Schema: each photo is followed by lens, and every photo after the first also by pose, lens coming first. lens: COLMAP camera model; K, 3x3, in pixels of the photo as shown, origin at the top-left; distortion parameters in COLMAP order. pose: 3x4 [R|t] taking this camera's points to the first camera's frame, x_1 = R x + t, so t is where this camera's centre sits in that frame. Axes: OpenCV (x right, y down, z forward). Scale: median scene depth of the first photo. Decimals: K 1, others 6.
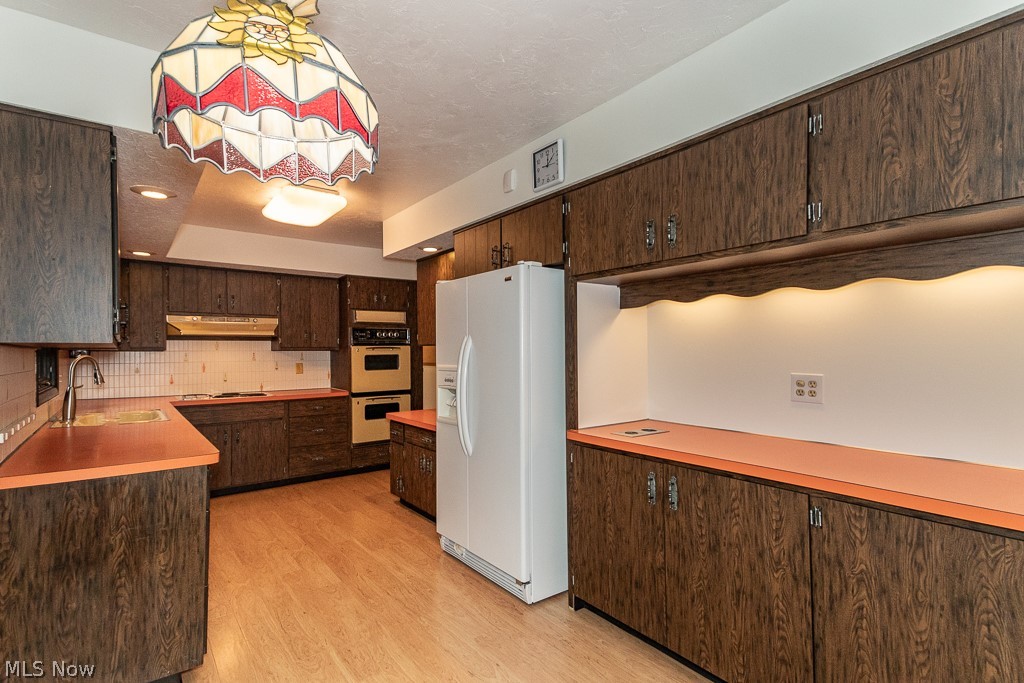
lens RADIAL K [[502.2, 0, 515.2], [0, 502.2, 351.5], [0, 0, 1]] dist [0.024663, -0.000995]
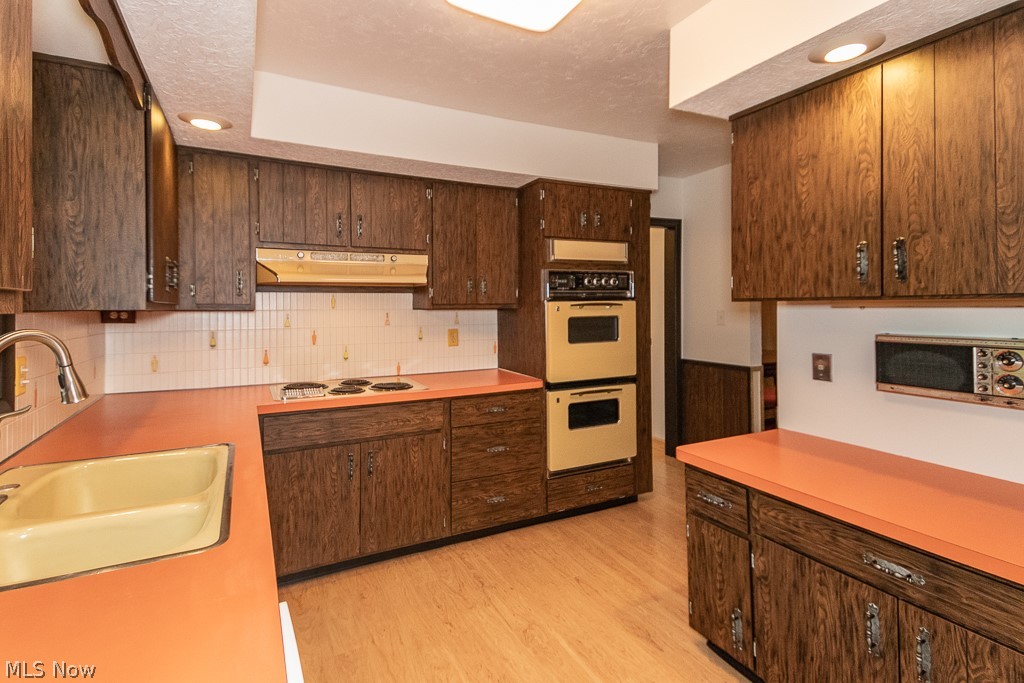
lens RADIAL K [[498.2, 0, 511.7], [0, 498.2, 303.8], [0, 0, 1]] dist [0.031040, 0.000208]
pose [[0.985871, -0.001819, -0.167498, -0.268904], [0.001106, 0.999990, -0.004349, -0.005784], [0.167504, 0.004102, 0.985863, 0.429379]]
